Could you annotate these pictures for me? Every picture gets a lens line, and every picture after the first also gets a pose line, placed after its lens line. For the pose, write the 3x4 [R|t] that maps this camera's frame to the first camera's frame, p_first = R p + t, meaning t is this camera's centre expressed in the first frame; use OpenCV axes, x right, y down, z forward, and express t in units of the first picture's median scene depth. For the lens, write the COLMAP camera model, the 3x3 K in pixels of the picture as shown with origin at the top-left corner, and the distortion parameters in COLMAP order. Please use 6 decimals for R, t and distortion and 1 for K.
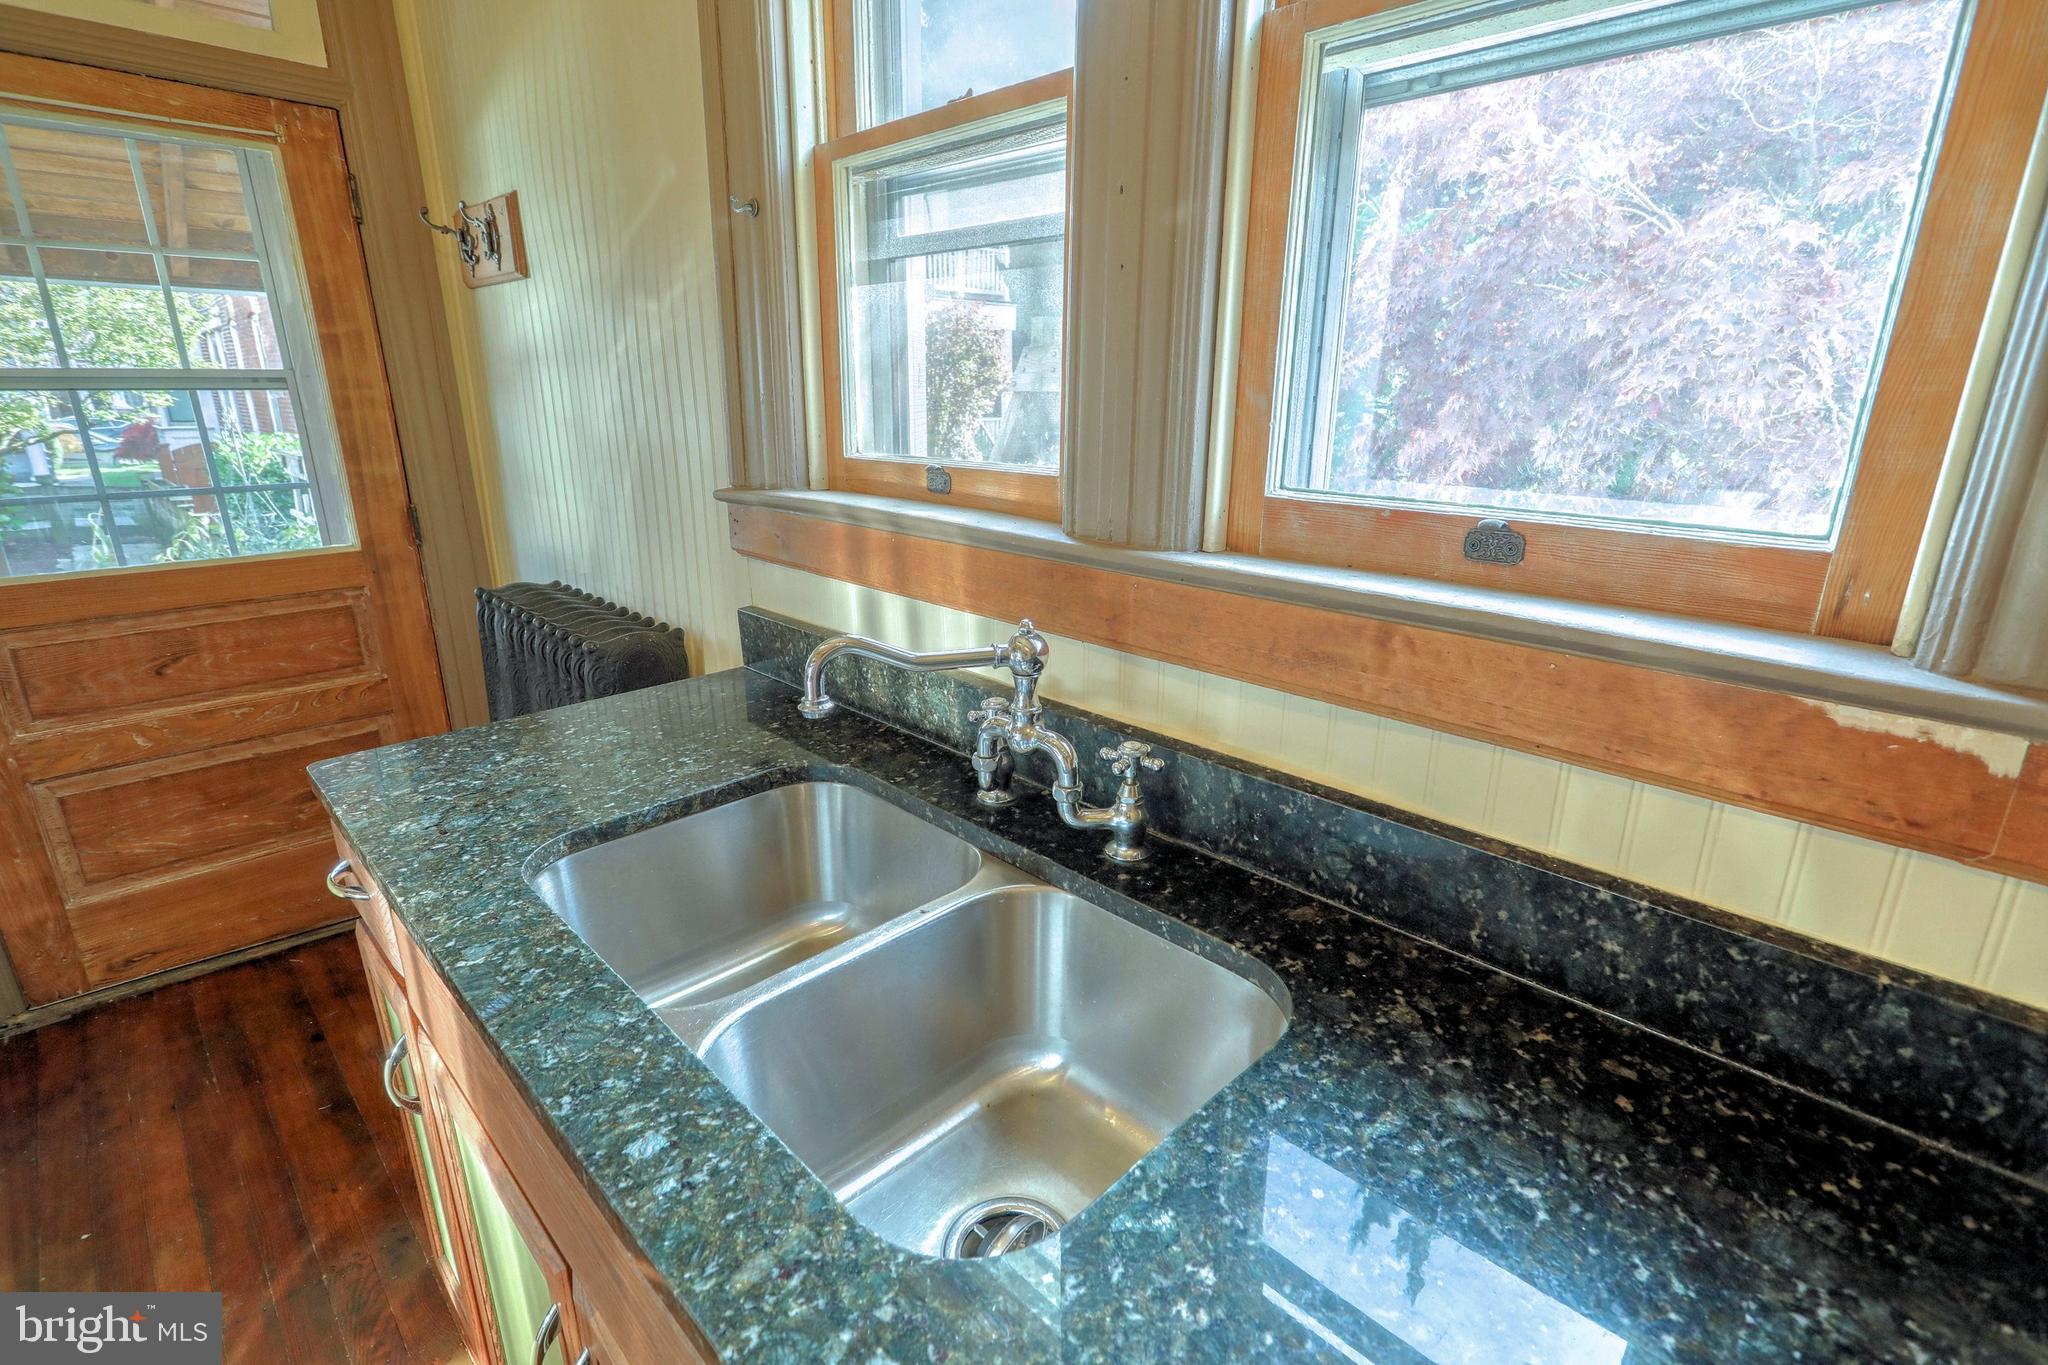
lens RADIAL K [[901.8, 0, 1024.0], [0, 901.8, 682.5], [0, 0, 1]] dist [-0.000948, 0.000959]
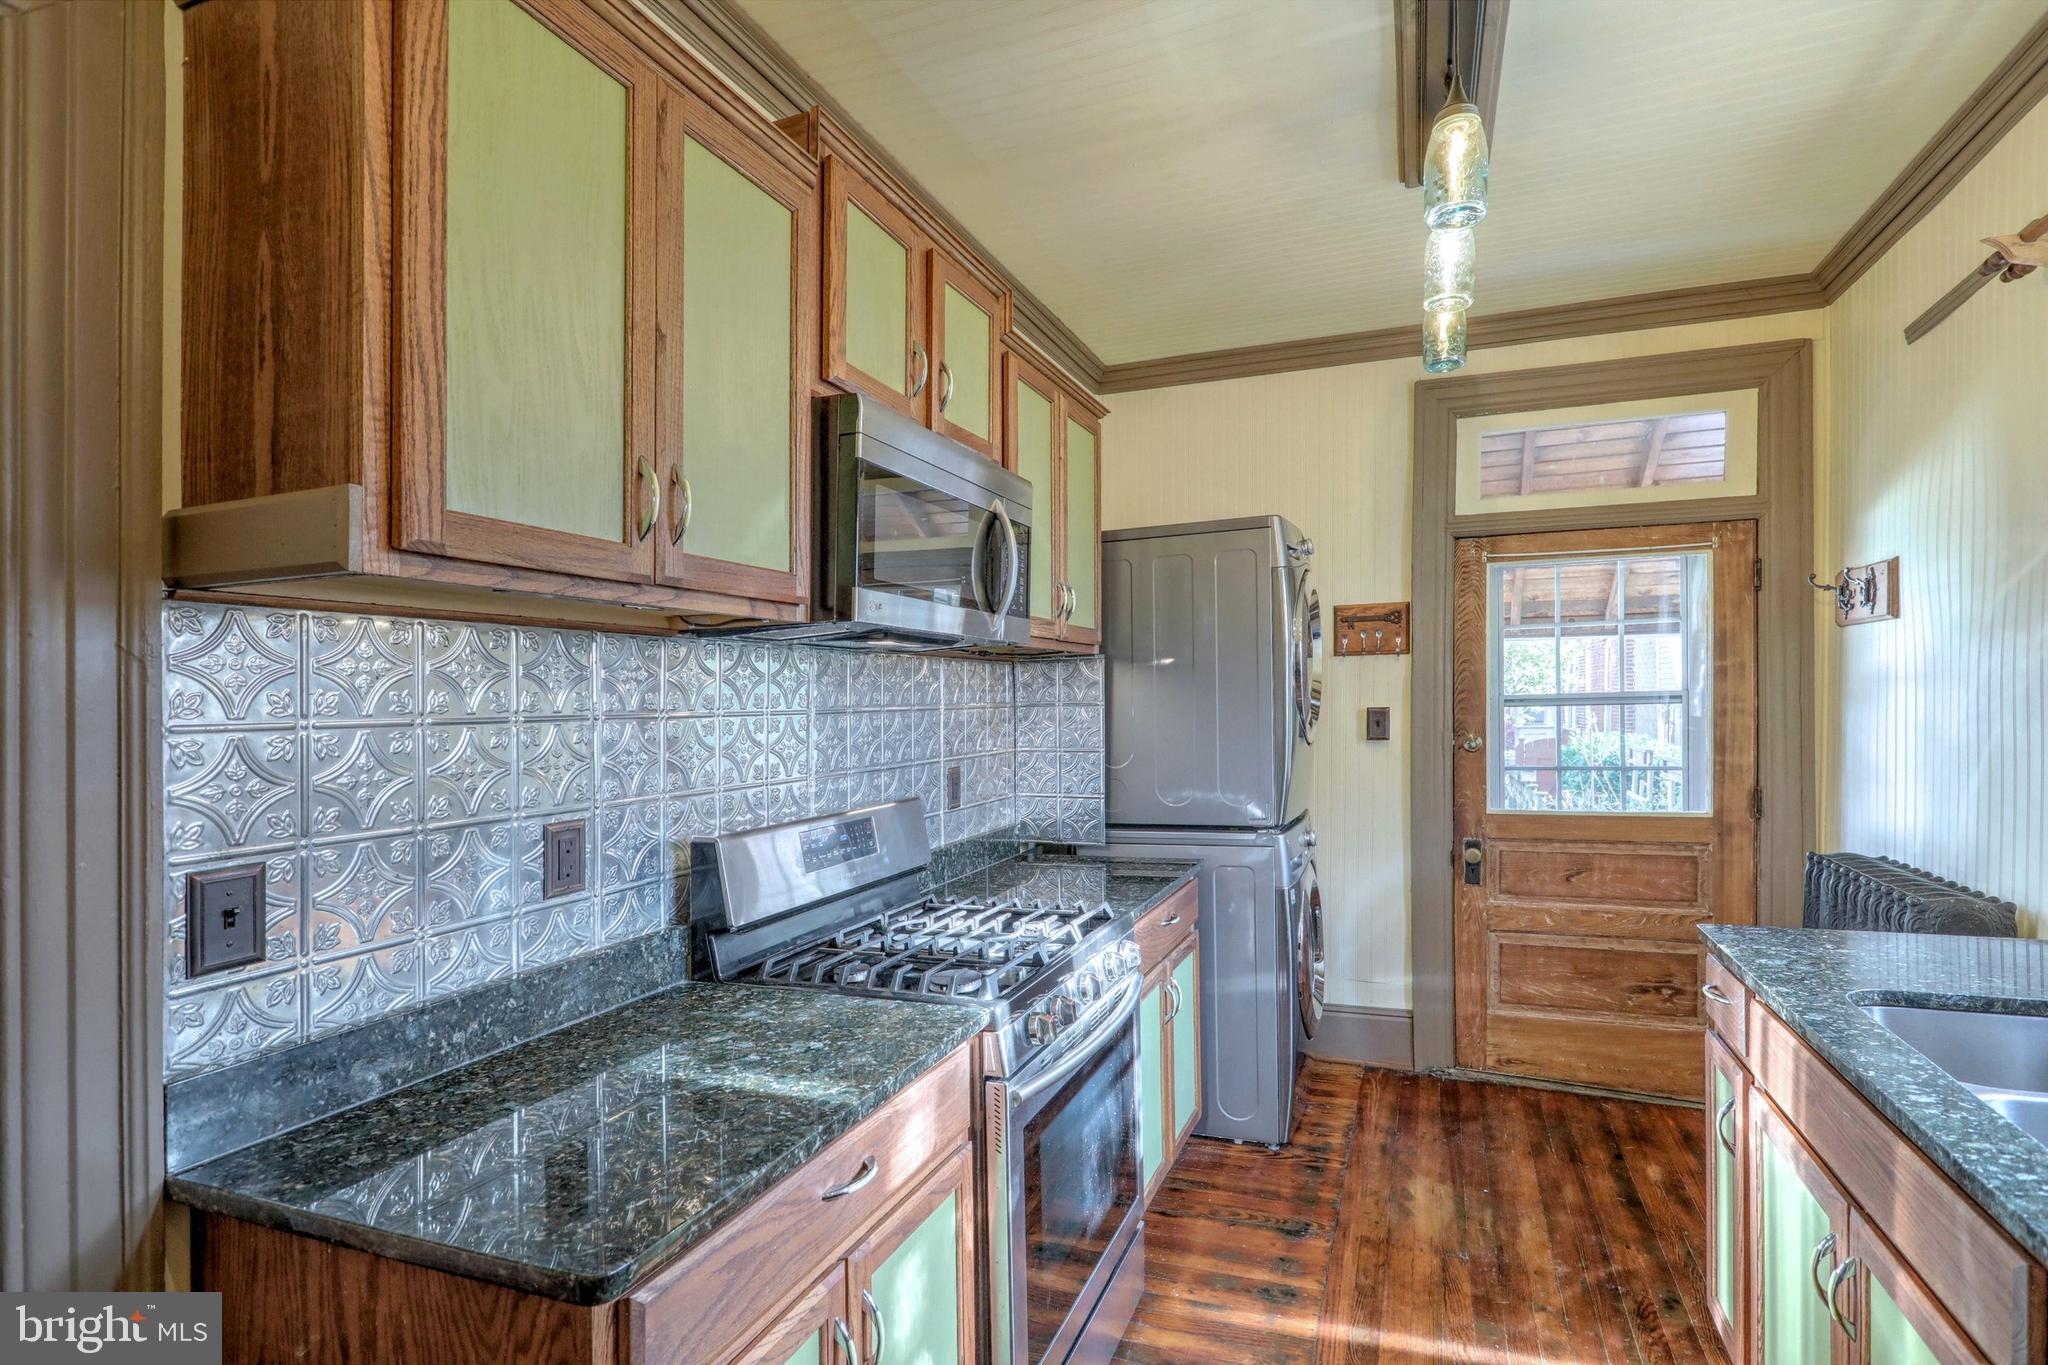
lens RADIAL K [[946.6, 0, 1038.9], [0, 946.6, 708.2], [0, 0, 1]] dist [-0.010811, 0.005369]
pose [[0.366726, -0.006317, -0.930308, 0.233720], [-0.266819, 0.957254, -0.111679, 0.140166], [0.891246, 0.289179, 0.349365, -0.494146]]
